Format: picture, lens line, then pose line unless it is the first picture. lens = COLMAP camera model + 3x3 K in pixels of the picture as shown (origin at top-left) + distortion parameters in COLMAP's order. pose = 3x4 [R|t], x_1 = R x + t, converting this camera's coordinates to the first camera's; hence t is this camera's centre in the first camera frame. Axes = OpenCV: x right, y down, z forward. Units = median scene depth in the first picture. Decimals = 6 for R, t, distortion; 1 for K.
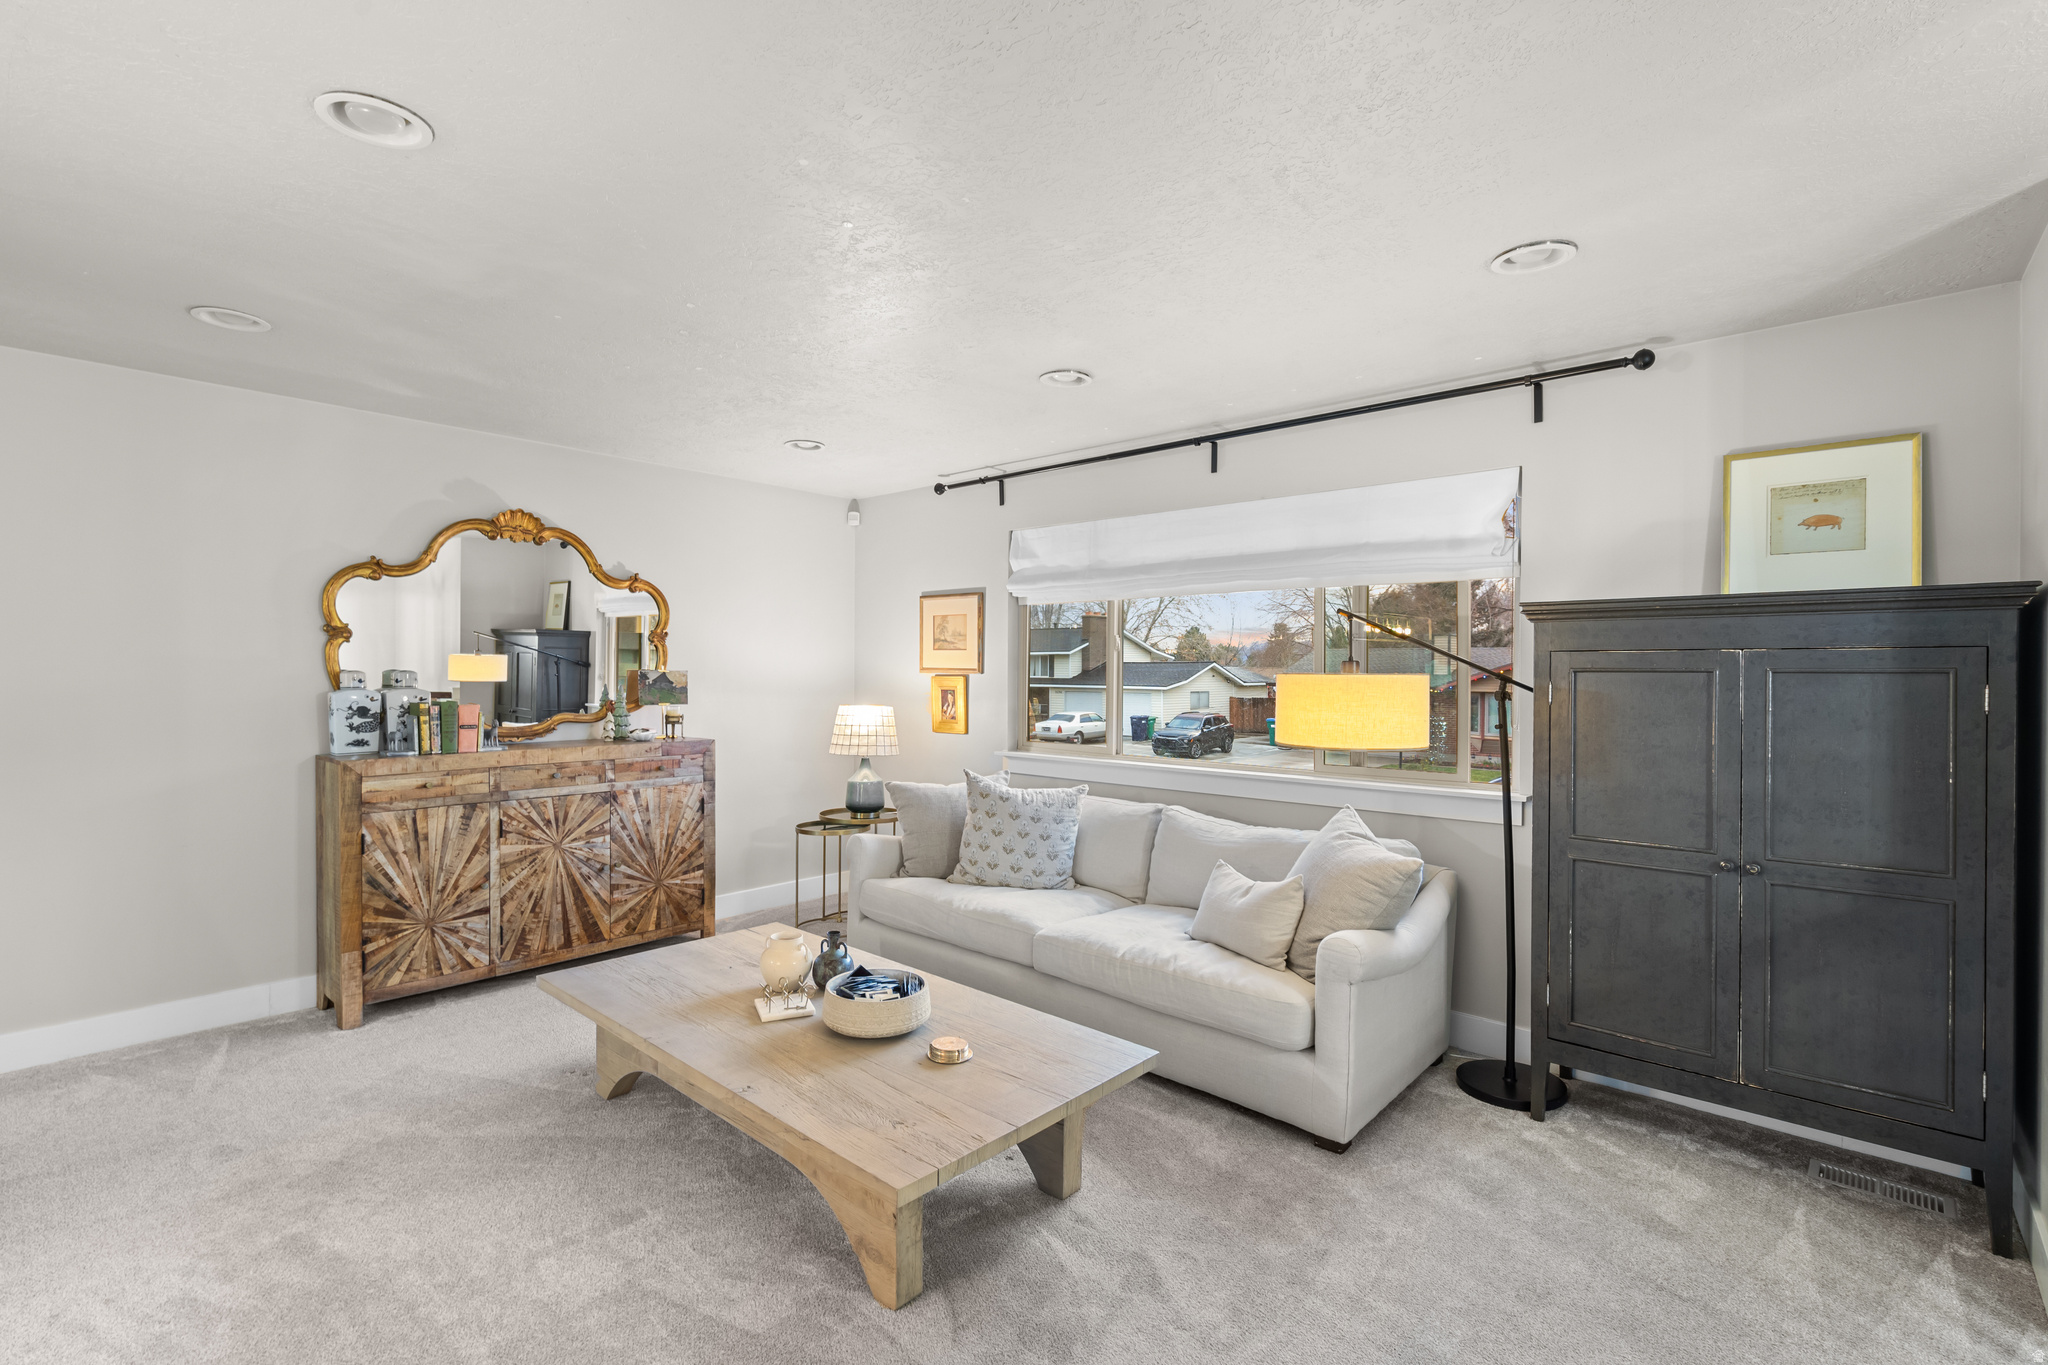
lens RADIAL K [[927.0, 0, 1024.0], [0, 927.0, 682.5], [0, 0, 1]] dist [-0.001912, 0.000067]
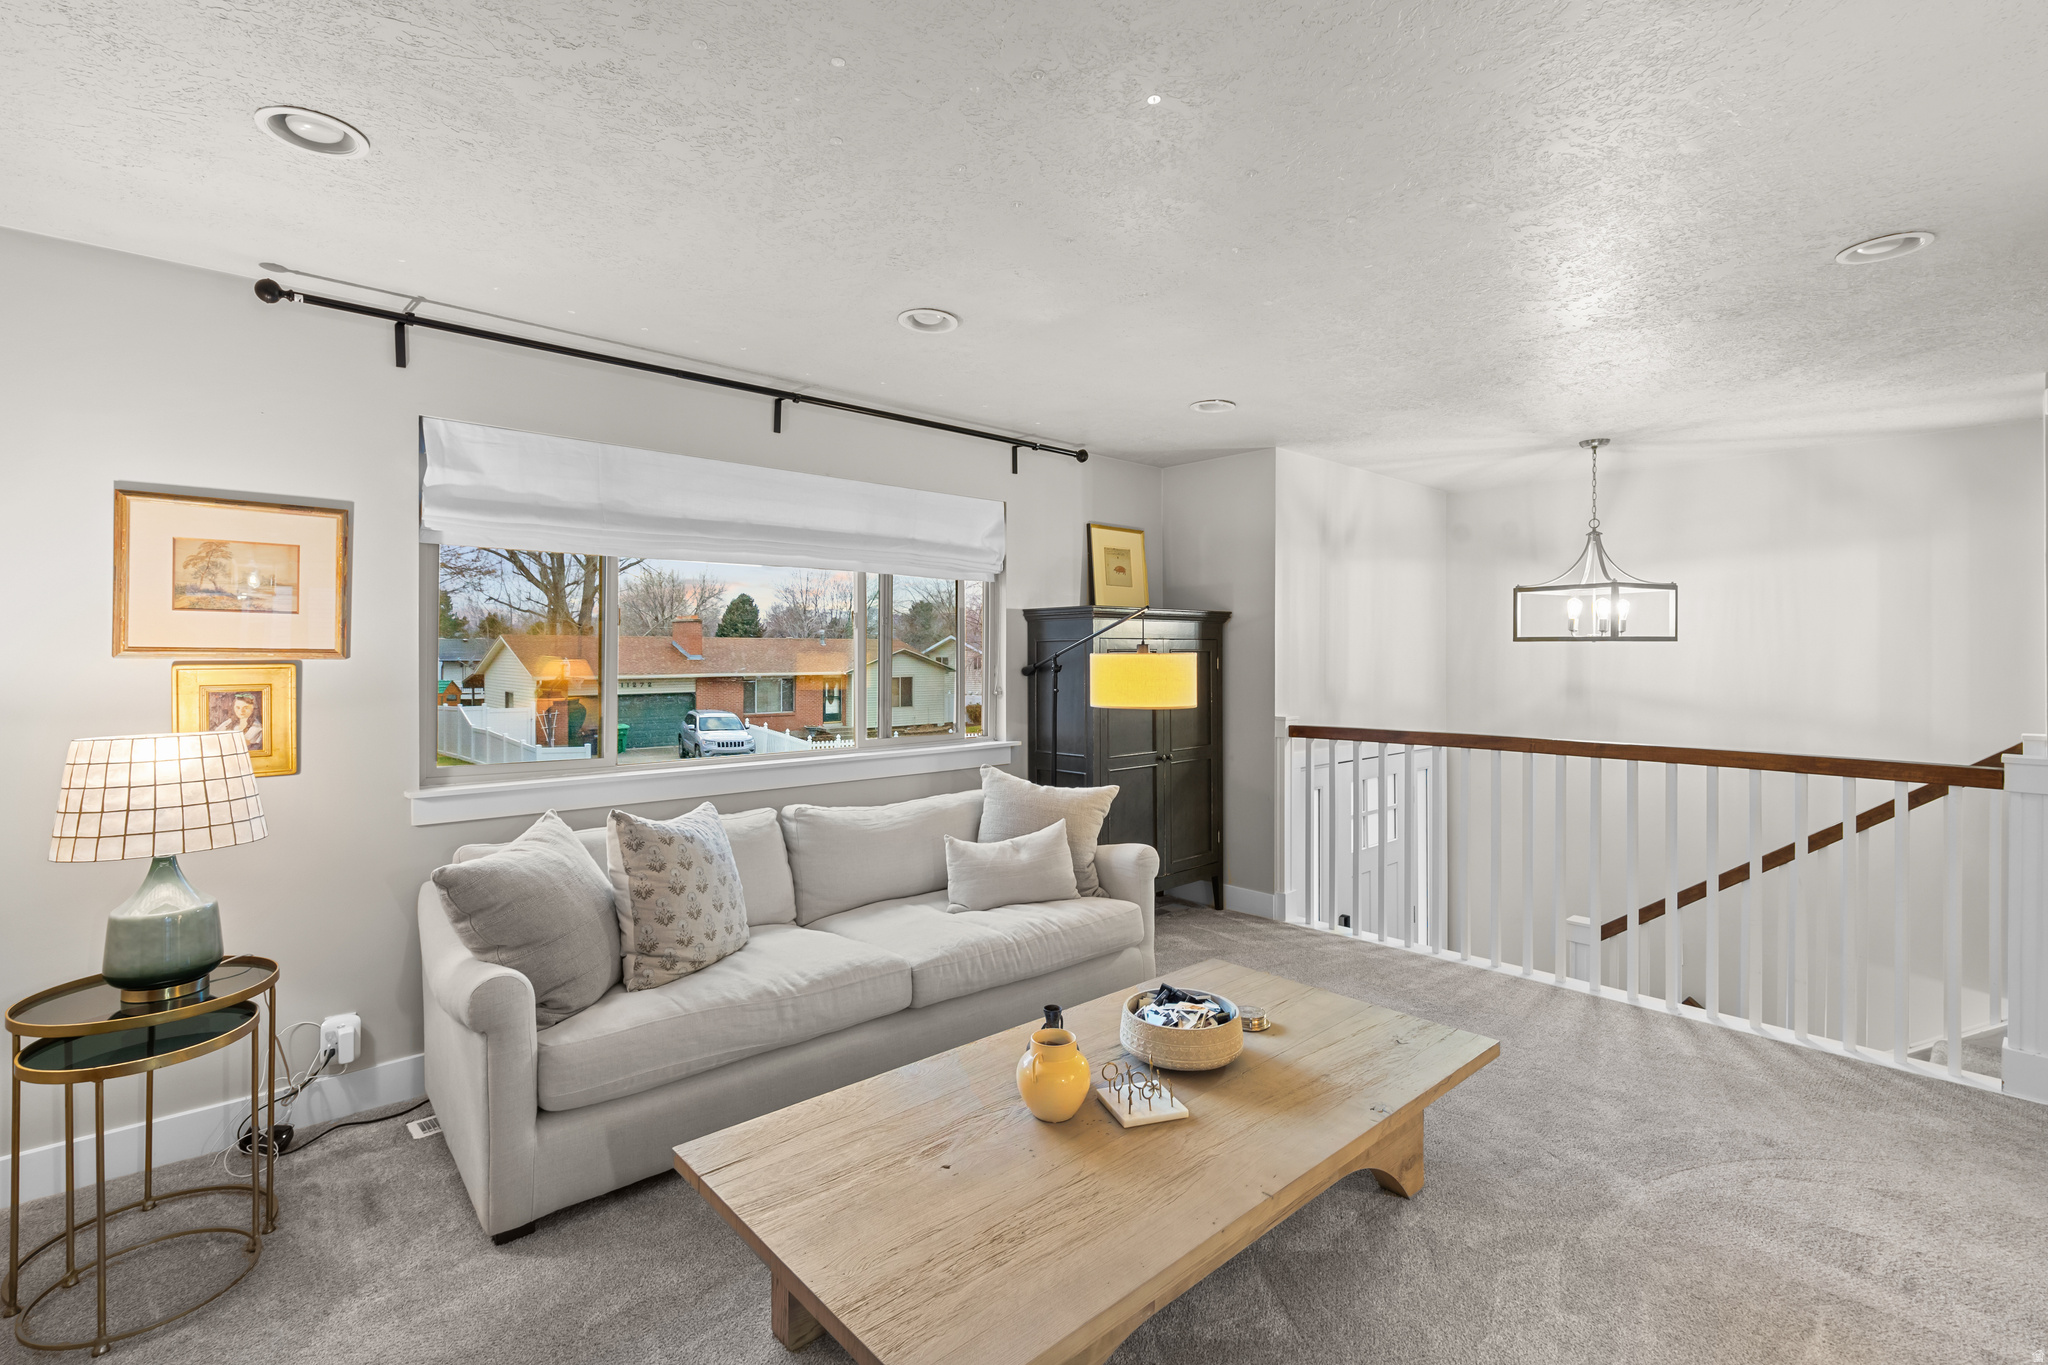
lens RADIAL K [[932.2, 0, 1022.7], [0, 932.2, 657.2], [0, 0, 1]] dist [0.002307, 0.000558]
pose [[0.109926, -0.019871, 0.993741, -0.686534], [0.003246, 0.999802, 0.019634, -0.024882], [-0.993934, 0.001068, 0.109969, 0.672967]]
